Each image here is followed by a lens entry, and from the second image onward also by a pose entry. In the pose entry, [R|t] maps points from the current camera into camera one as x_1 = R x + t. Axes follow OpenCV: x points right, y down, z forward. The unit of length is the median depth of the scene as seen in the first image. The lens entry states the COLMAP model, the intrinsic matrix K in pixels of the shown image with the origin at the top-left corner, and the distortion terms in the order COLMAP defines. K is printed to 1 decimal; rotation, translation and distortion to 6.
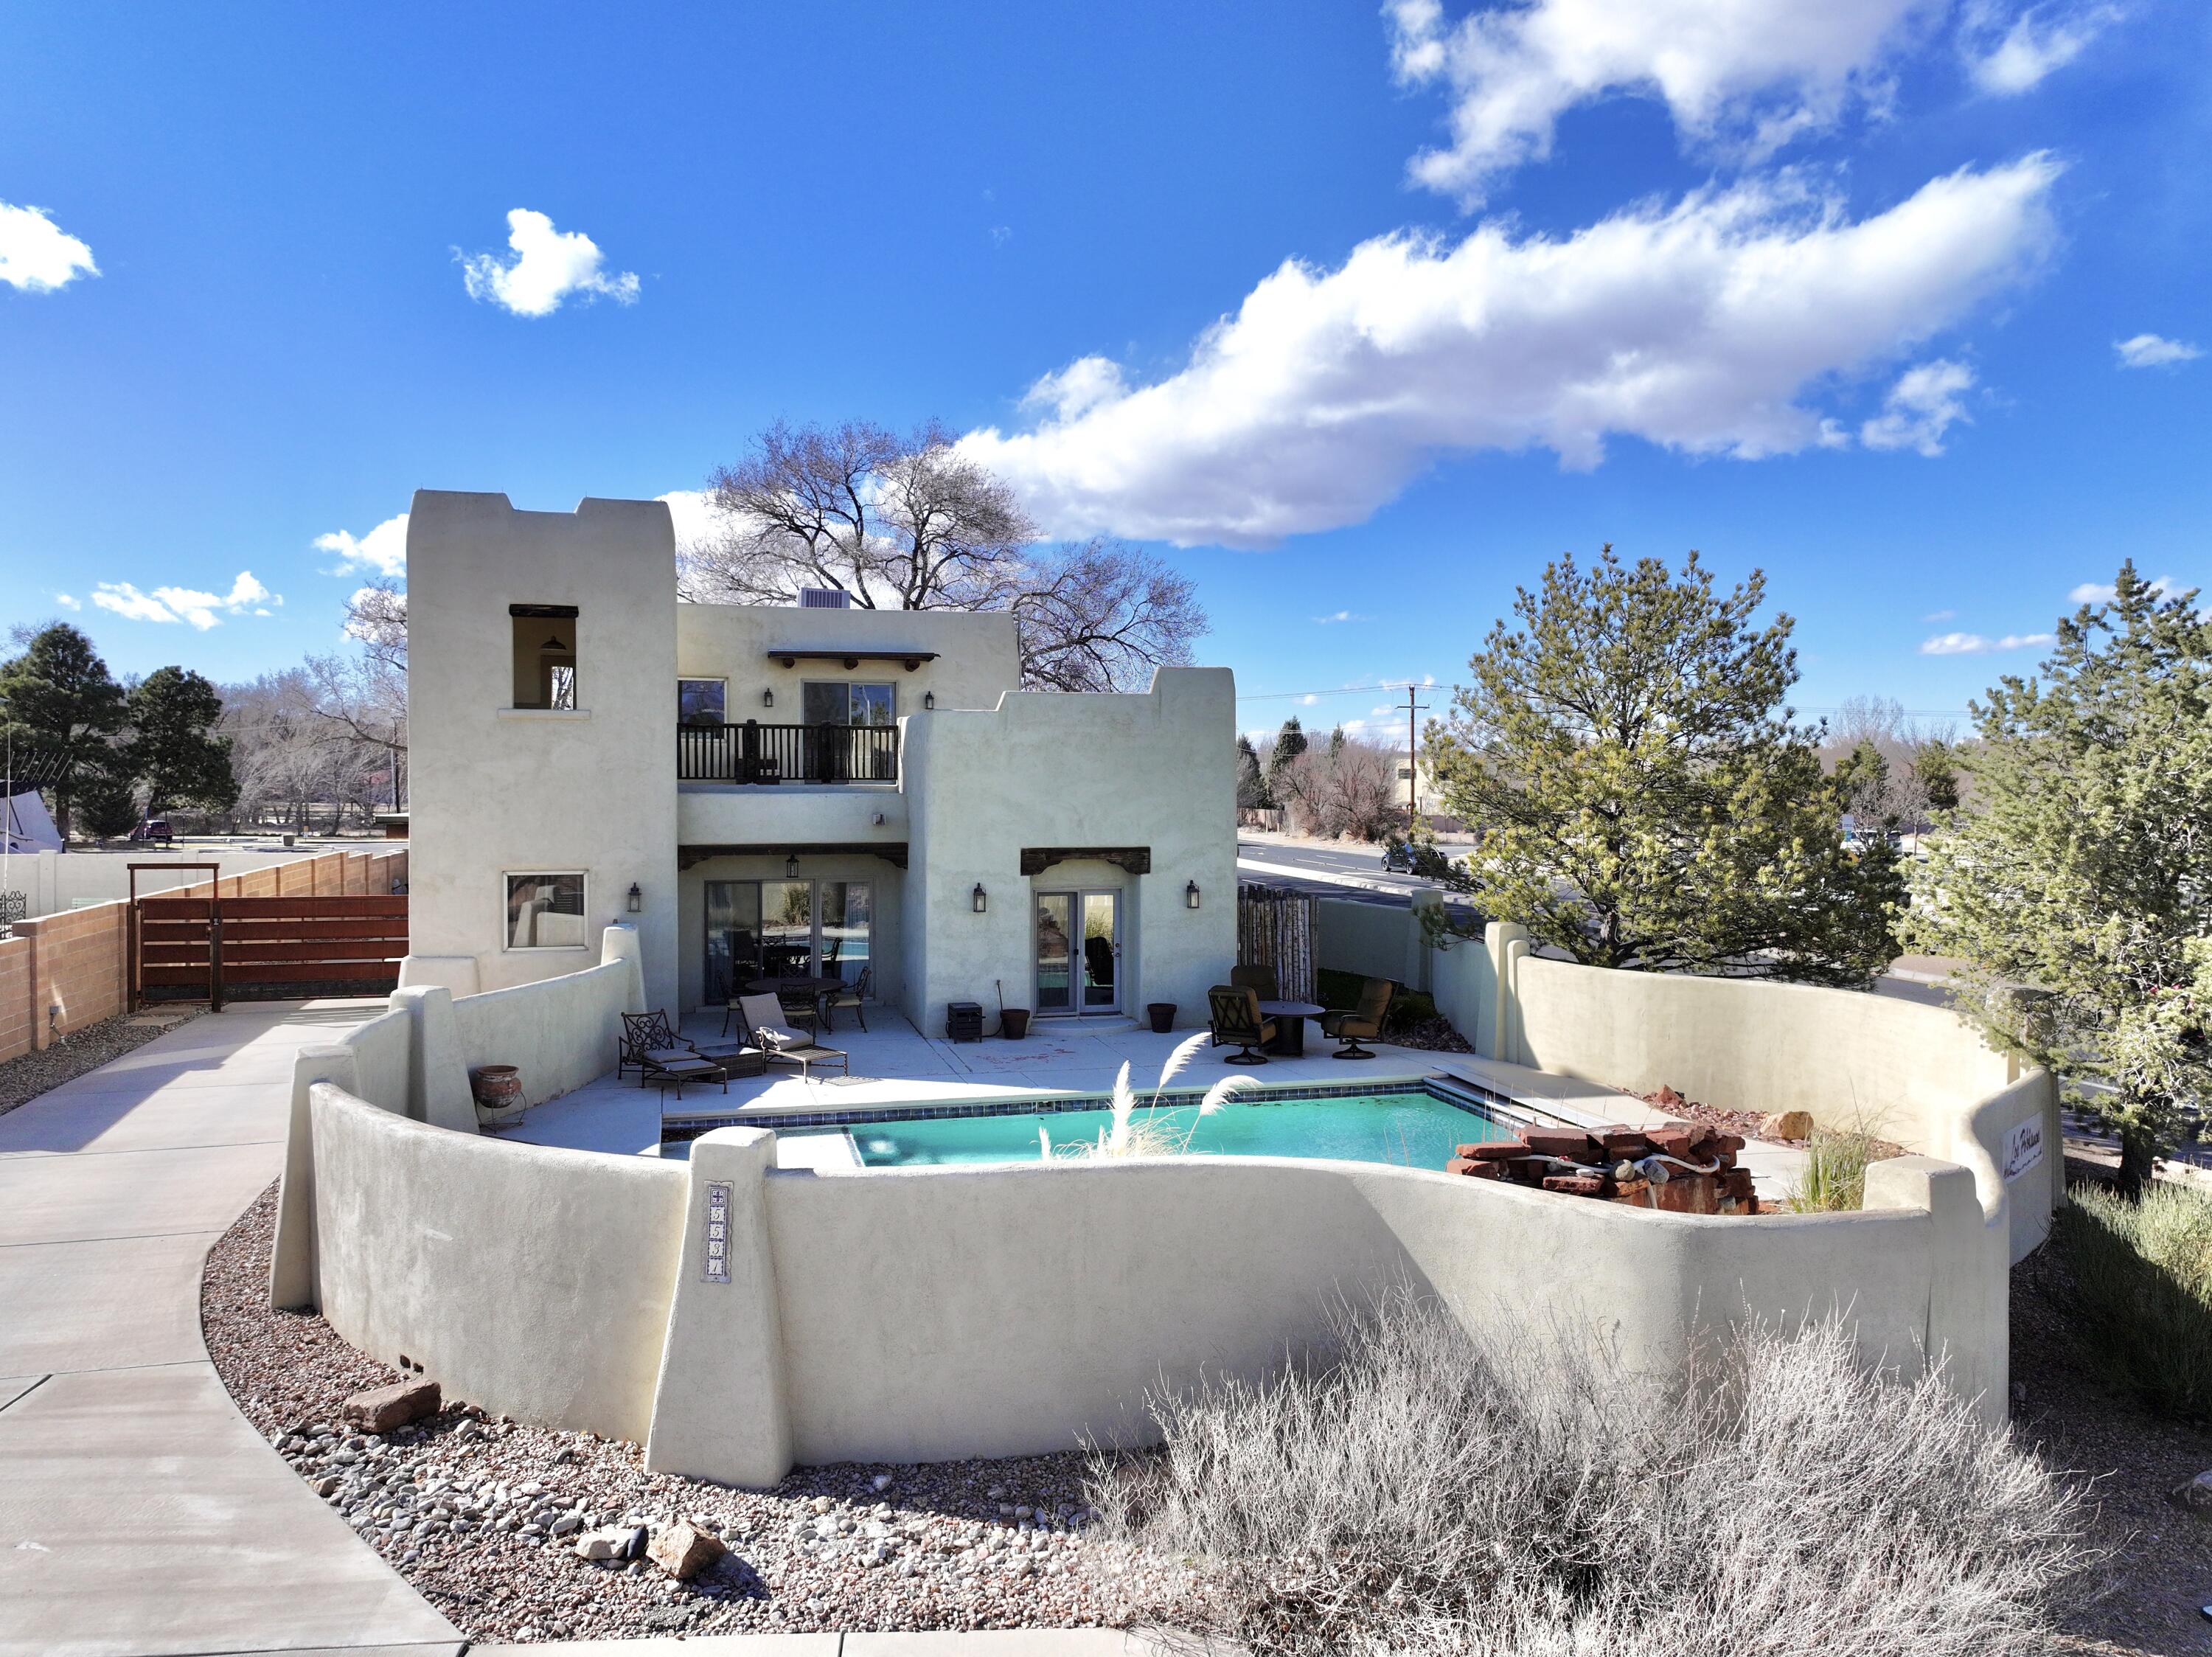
lens RADIAL K [[1527.6, 0, 1099.2], [0, 1527.6, 825.1], [0, 0, 1]] dist [-0.001849, -0.000948]
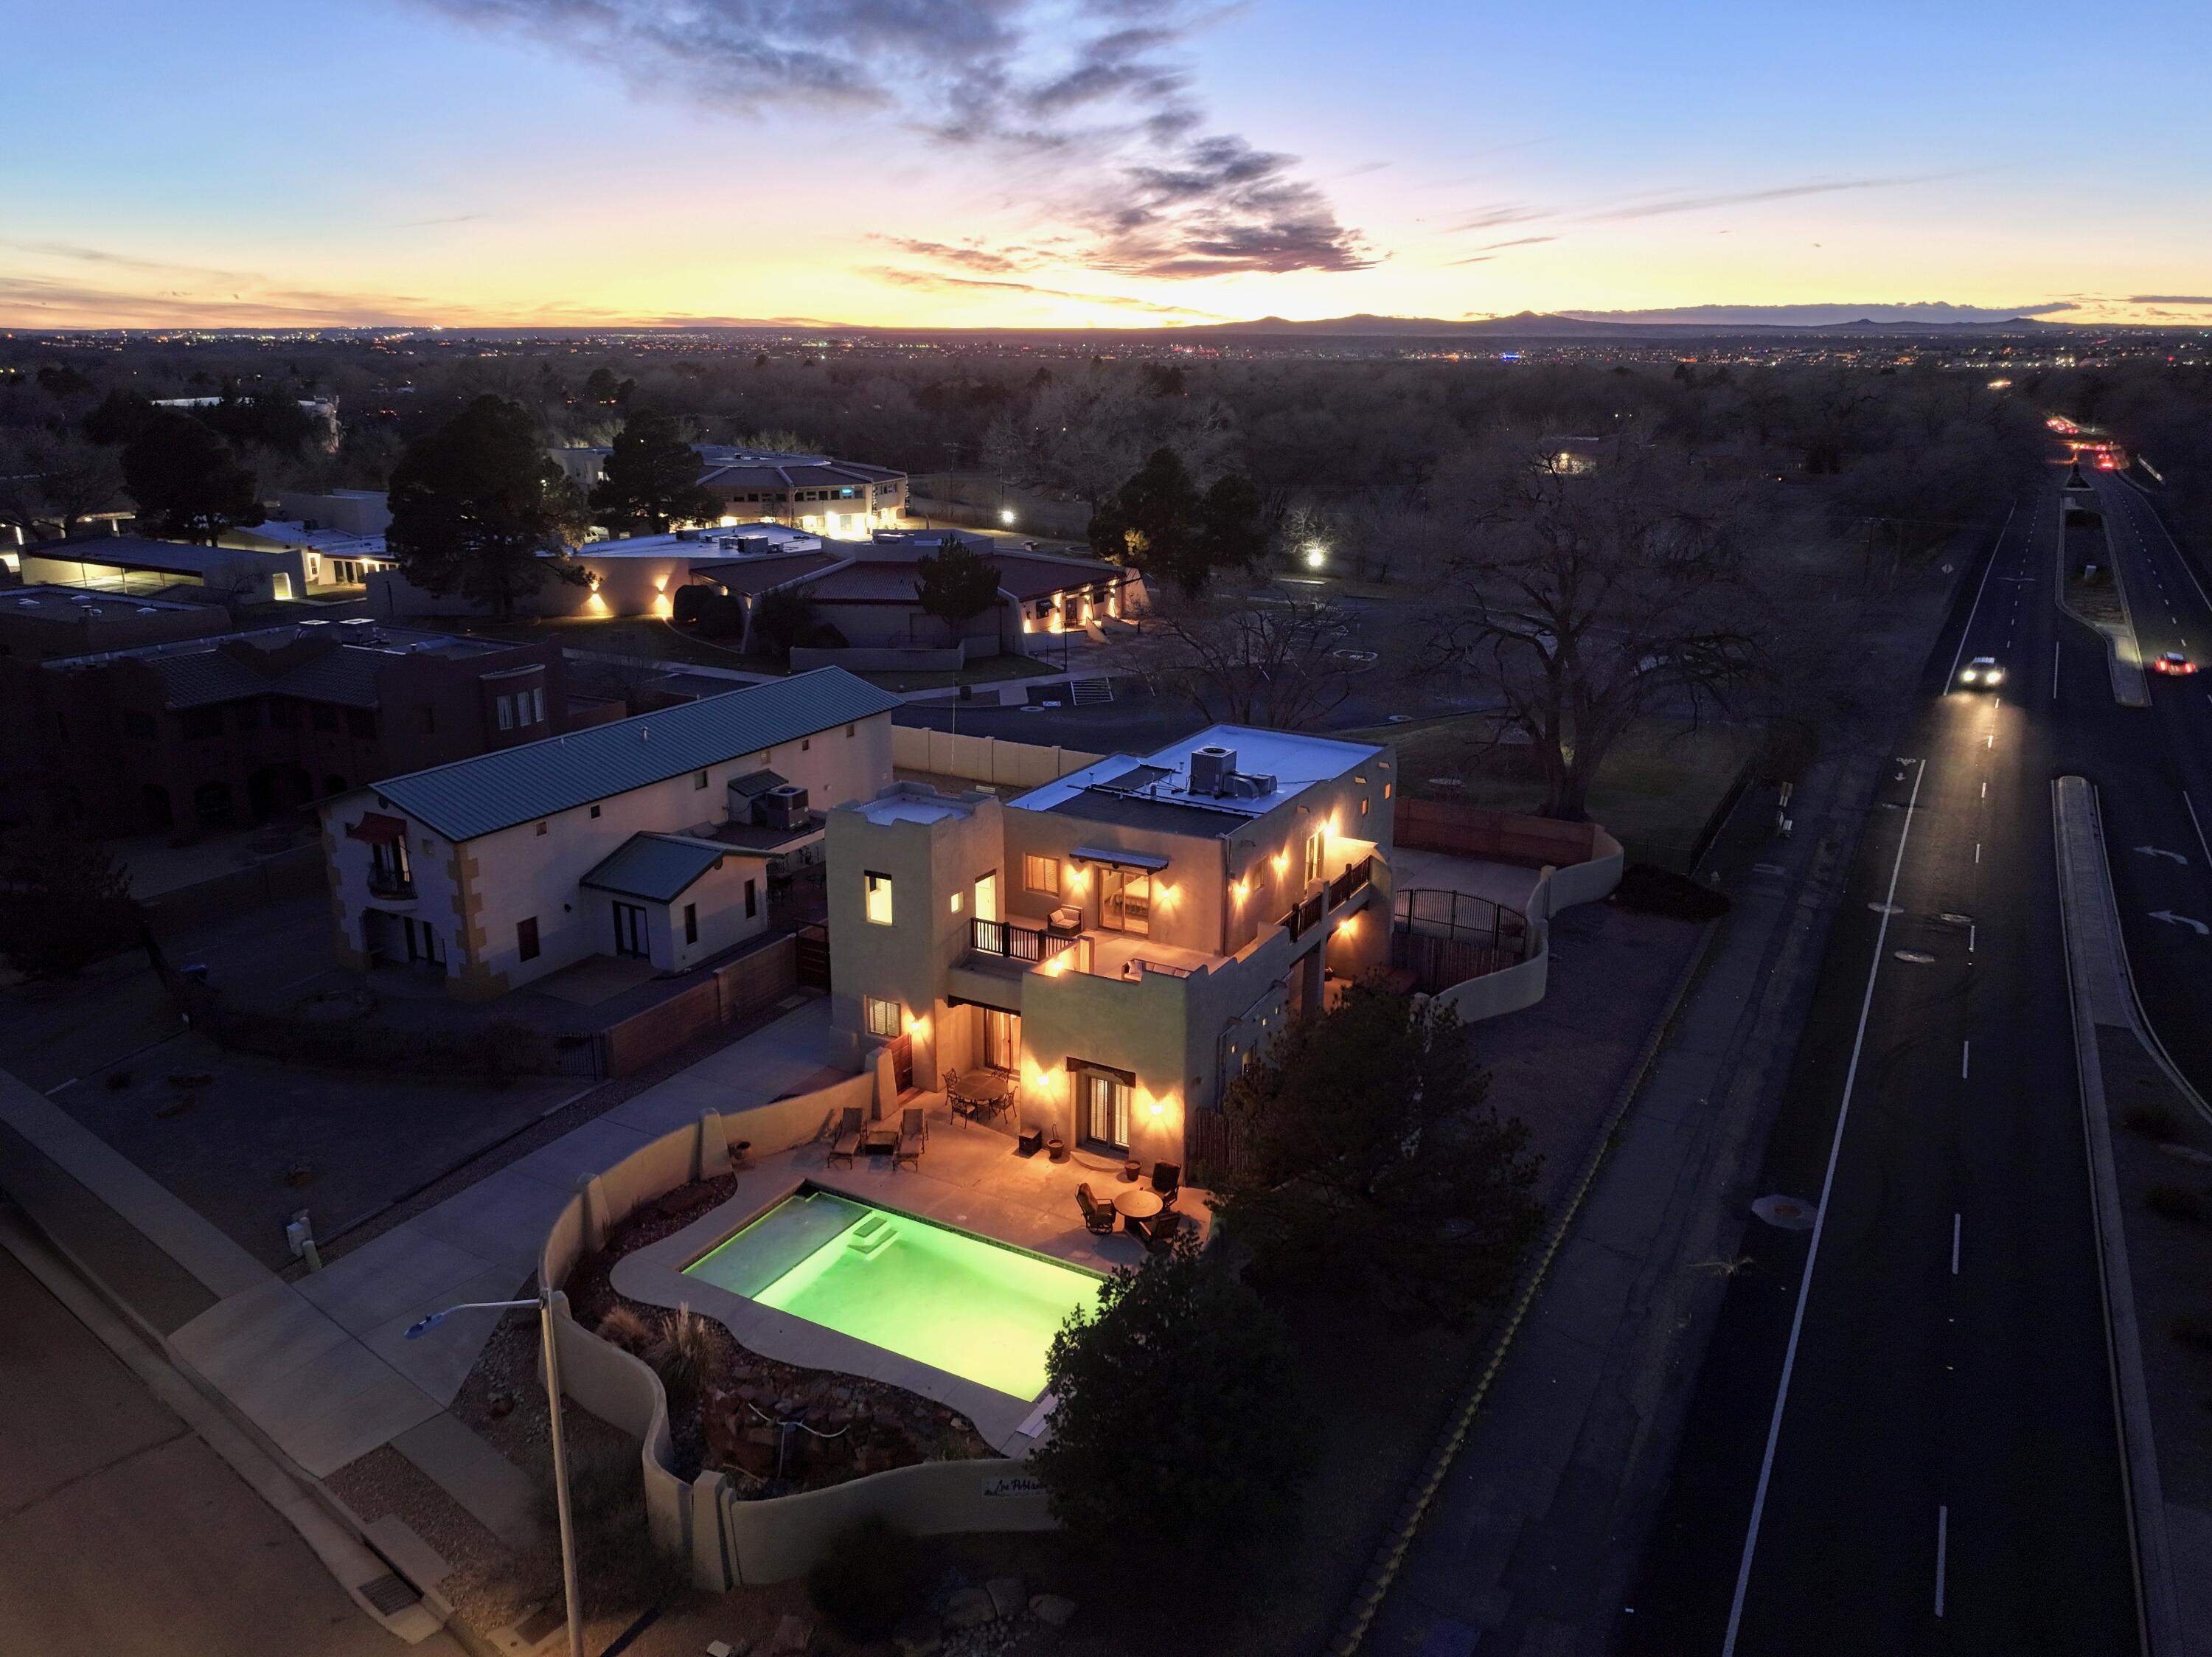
lens RADIAL K [[1549.4, 0, 1106.0], [0, 1549.4, 828.5], [0, 0, 1]] dist [0.008545, 0.004097]
pose [[0.719754, 0.197189, -0.665636, 1.077158], [-0.022043, 0.964820, 0.261985, -0.680757], [0.693879, -0.173892, 0.698780, -0.148244]]
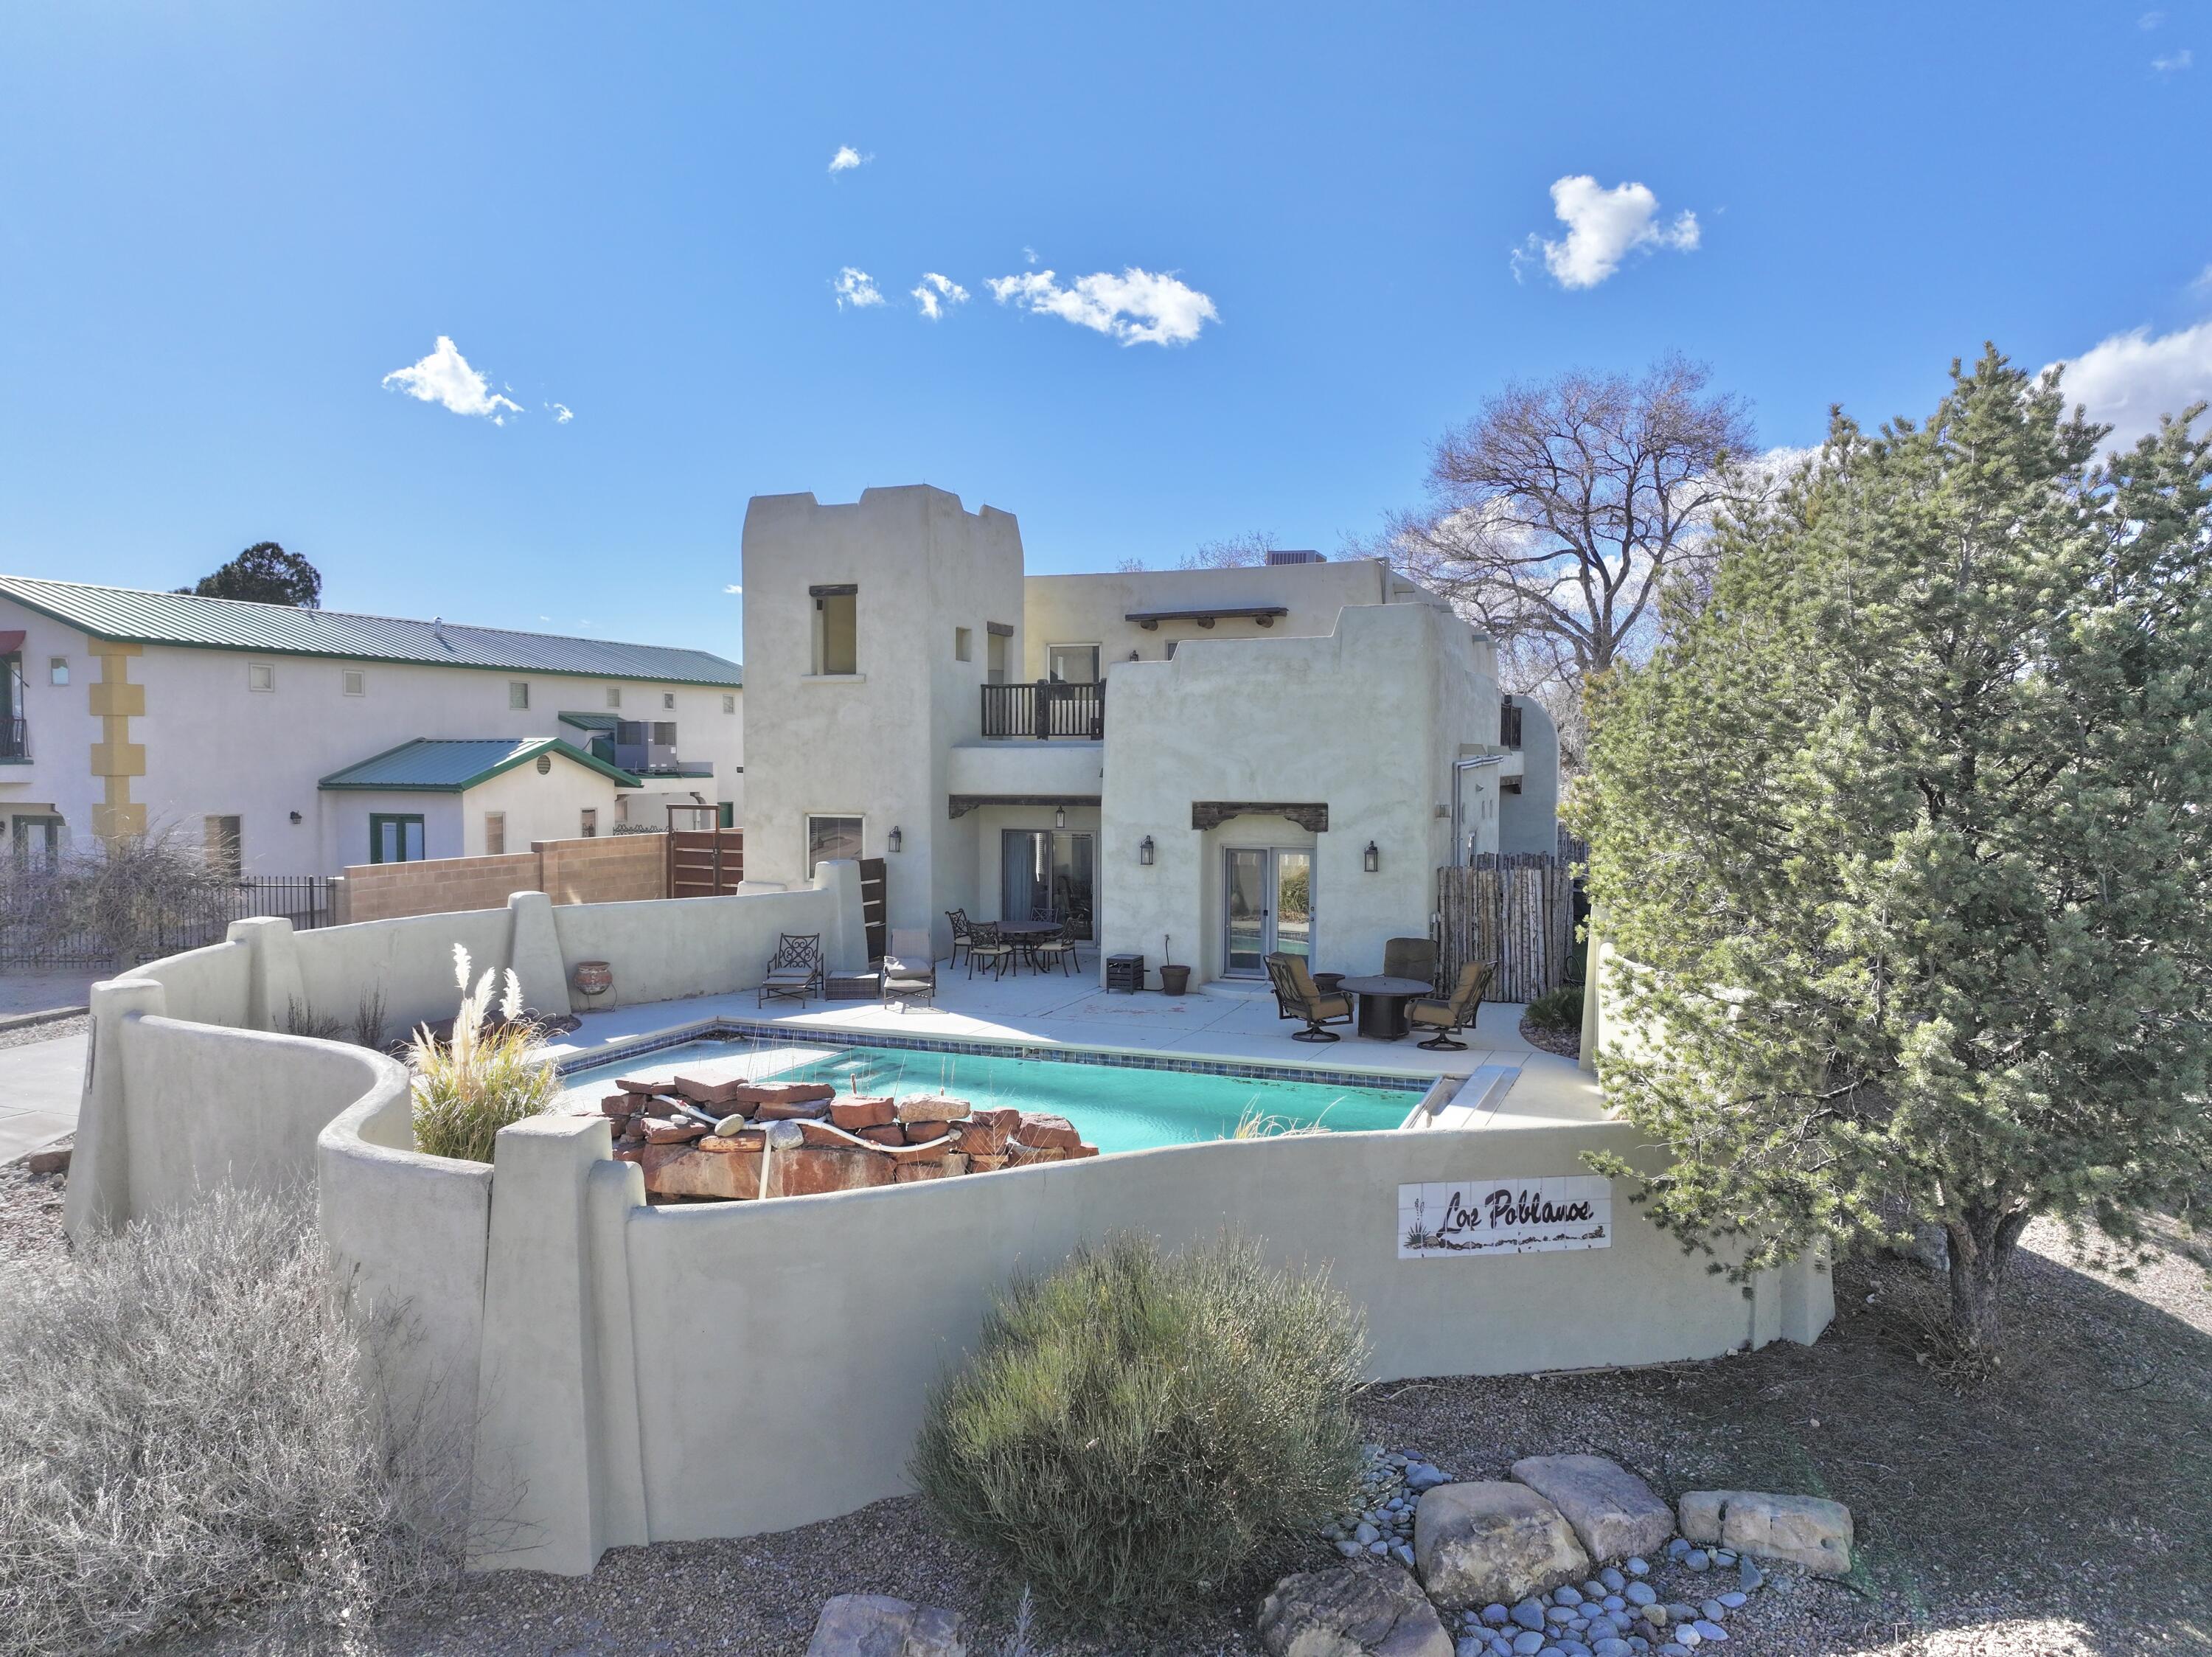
lens RADIAL K [[1556.2, 0, 1109.1], [0, 1556.2, 828.0], [0, 0, 1]] dist [0.004741, 0.007669]
pose [[0.798469, 0.026630, -0.601447, 0.494305], [-0.015874, 0.999605, 0.023186, 0.009304], [0.601827, -0.008966, 0.798576, 0.171009]]
